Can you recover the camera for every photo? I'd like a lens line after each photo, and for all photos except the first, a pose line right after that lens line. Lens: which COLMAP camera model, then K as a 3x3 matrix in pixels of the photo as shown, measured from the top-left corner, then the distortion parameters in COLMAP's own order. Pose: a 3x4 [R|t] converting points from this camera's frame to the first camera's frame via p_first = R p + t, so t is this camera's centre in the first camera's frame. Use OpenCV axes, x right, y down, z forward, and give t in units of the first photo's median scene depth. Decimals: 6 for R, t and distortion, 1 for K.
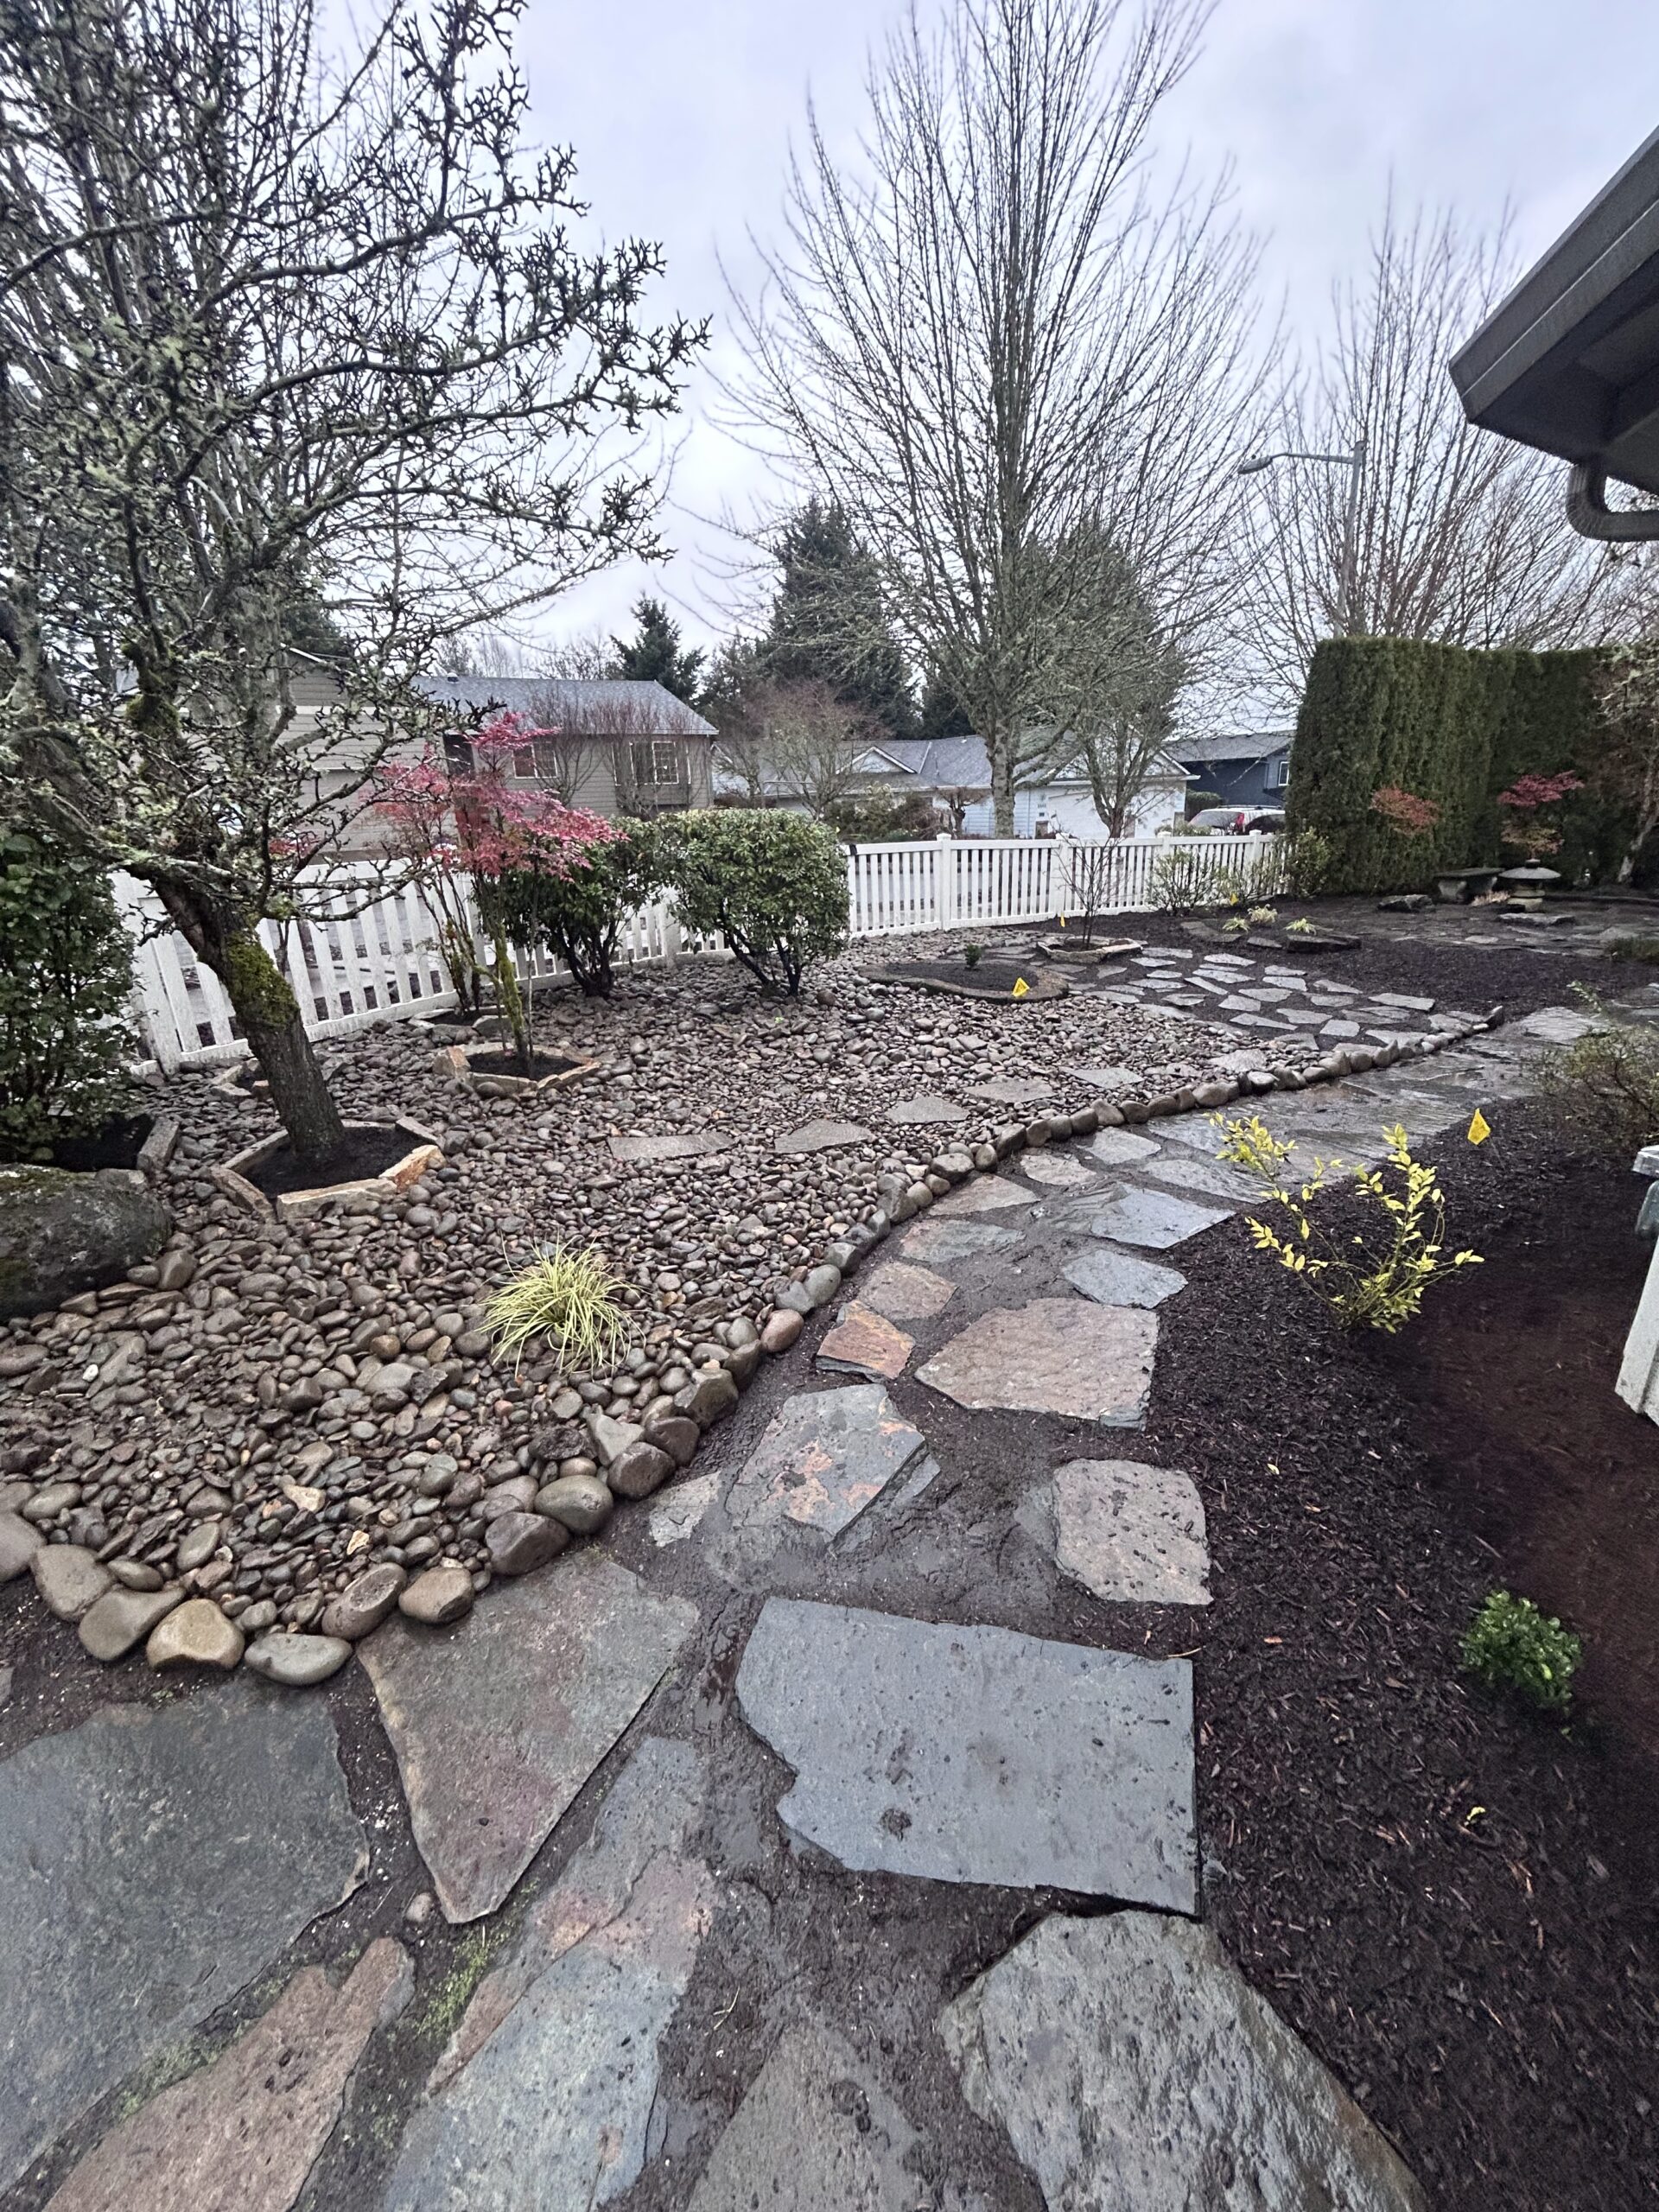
lens RADIAL K [[898.6, 0, 829.5], [0, 898.6, 1106.0], [0, 0, 1]] dist [-0.000622, 0.000258]
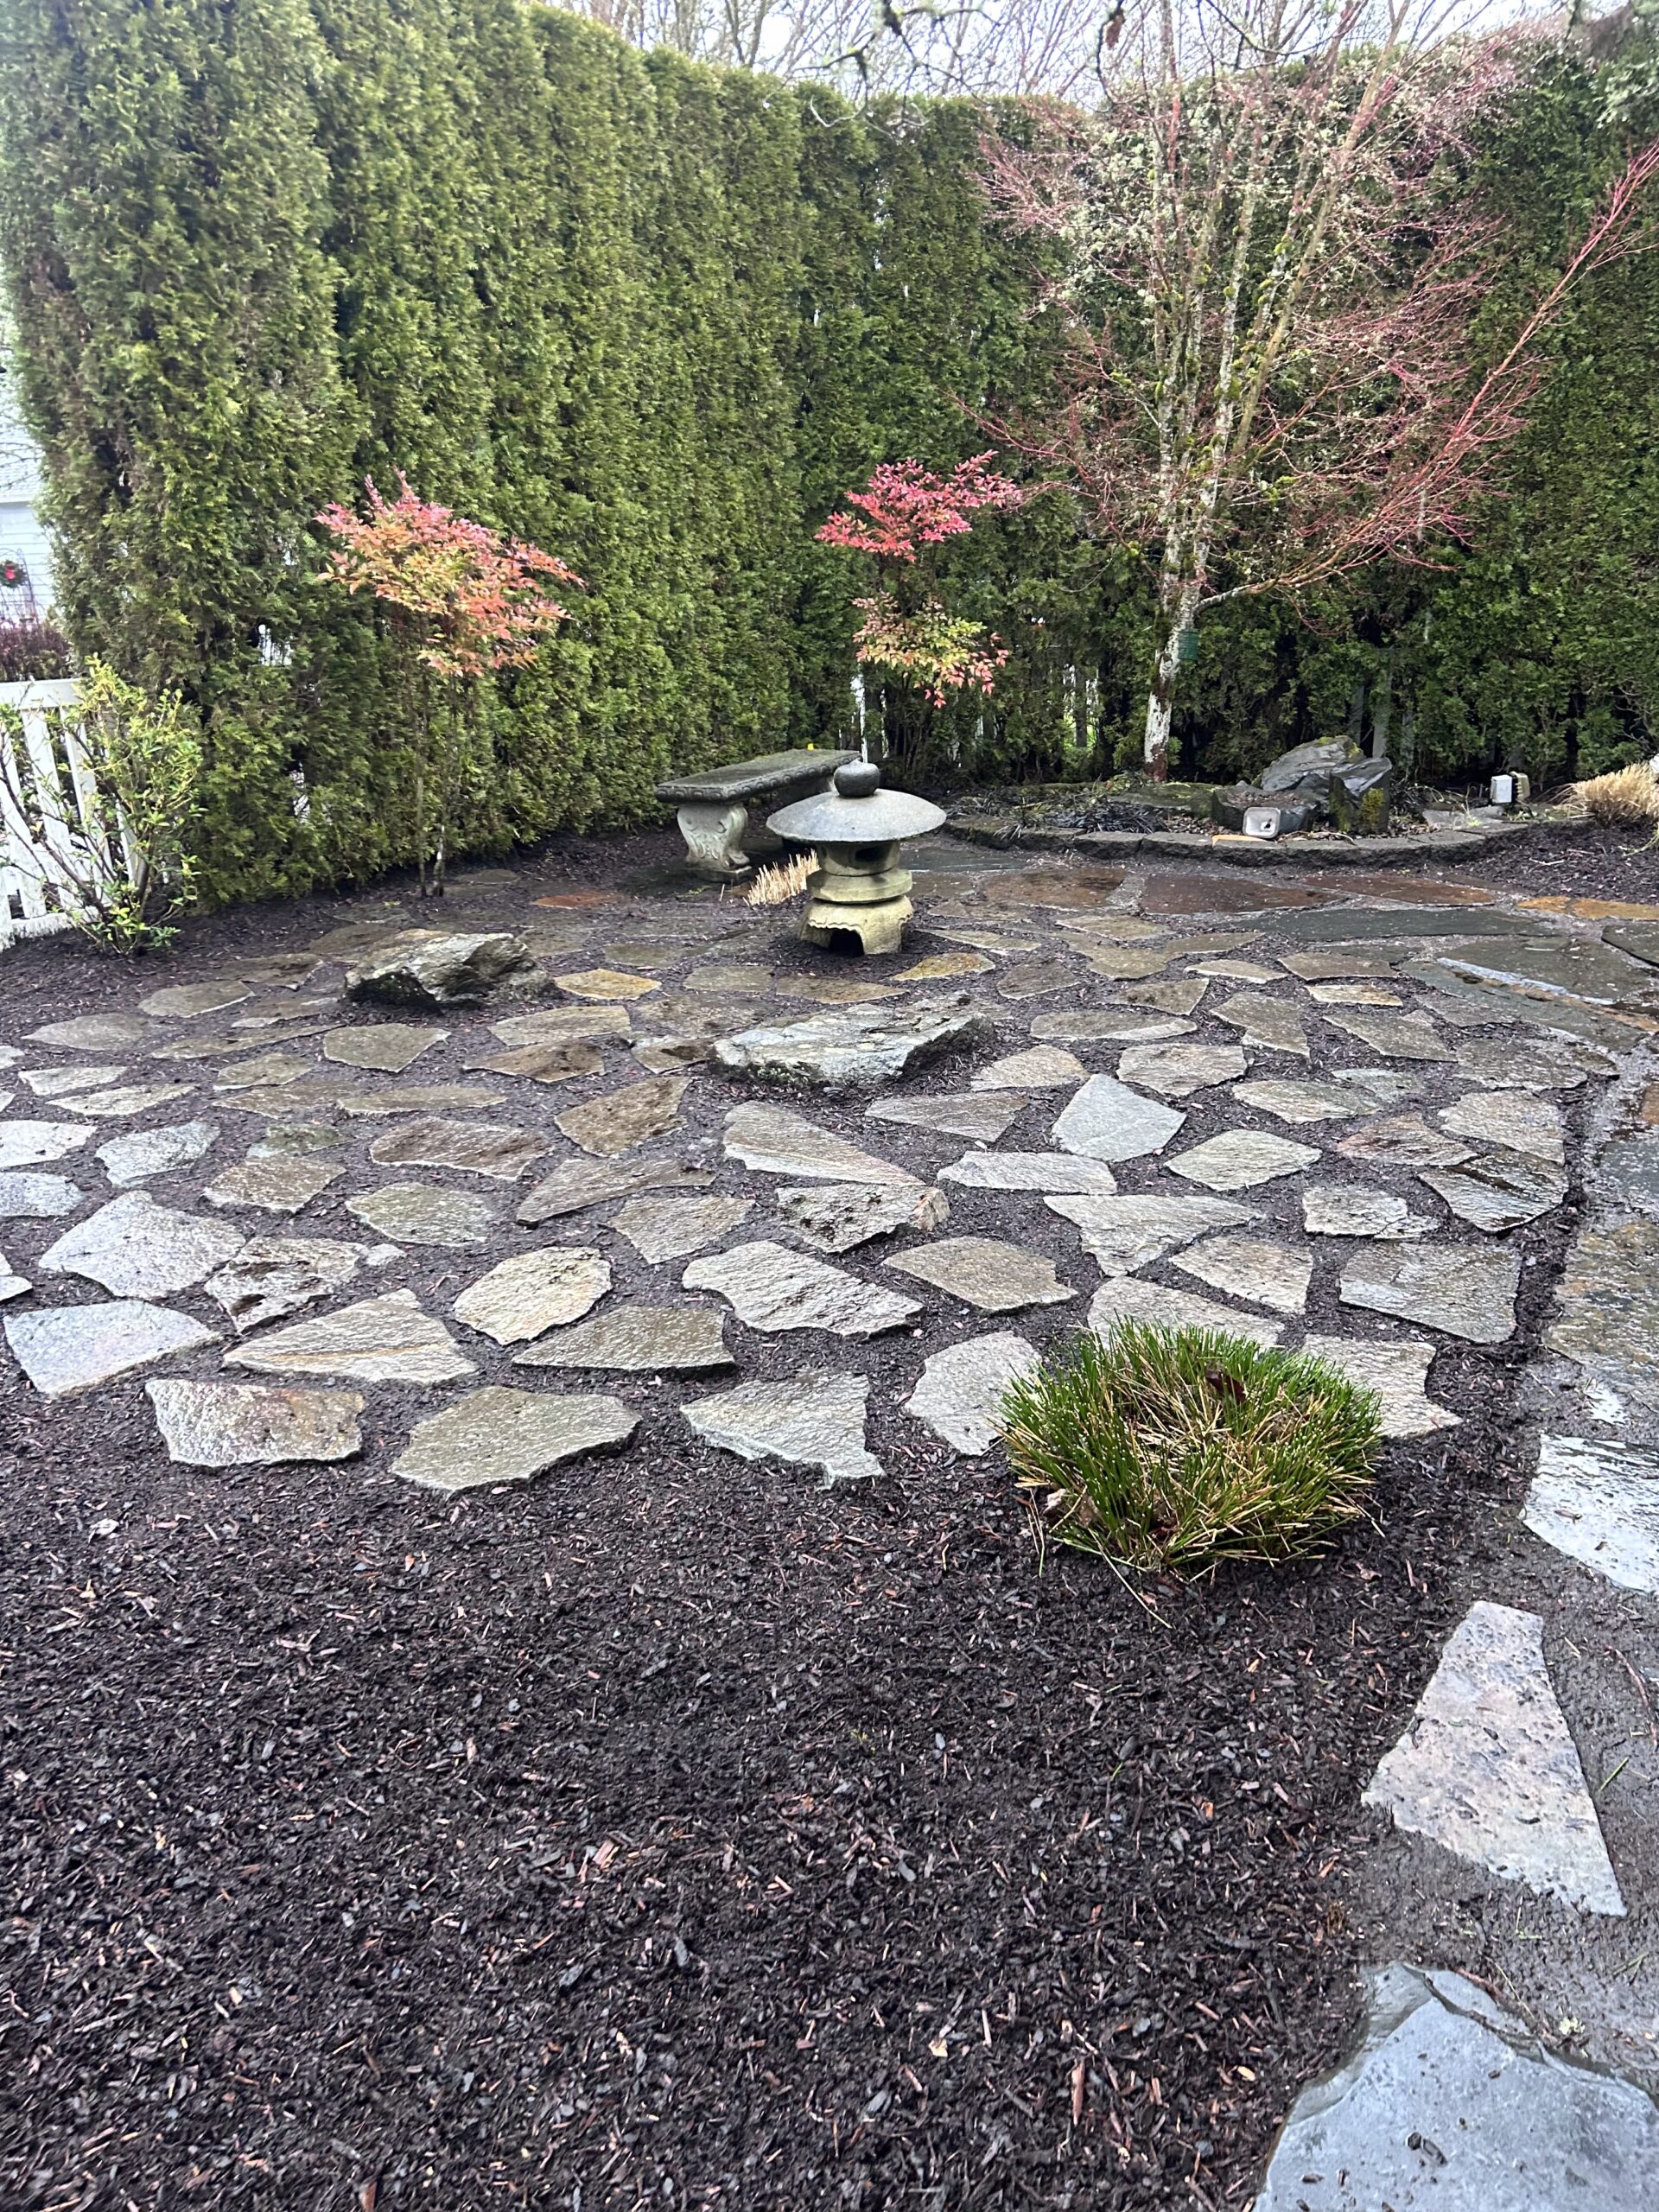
lens RADIAL K [[1685.3, 0, 829.5], [0, 1685.3, 1106.0], [0, 0, 1]] dist [0.057862, -0.066713]
pose [[0.877171, -0.162924, 0.451694, 0.451081], [0.163733, 0.985788, 0.037606, -0.164828], [-0.451401, 0.040970, 0.891380, 0.472902]]
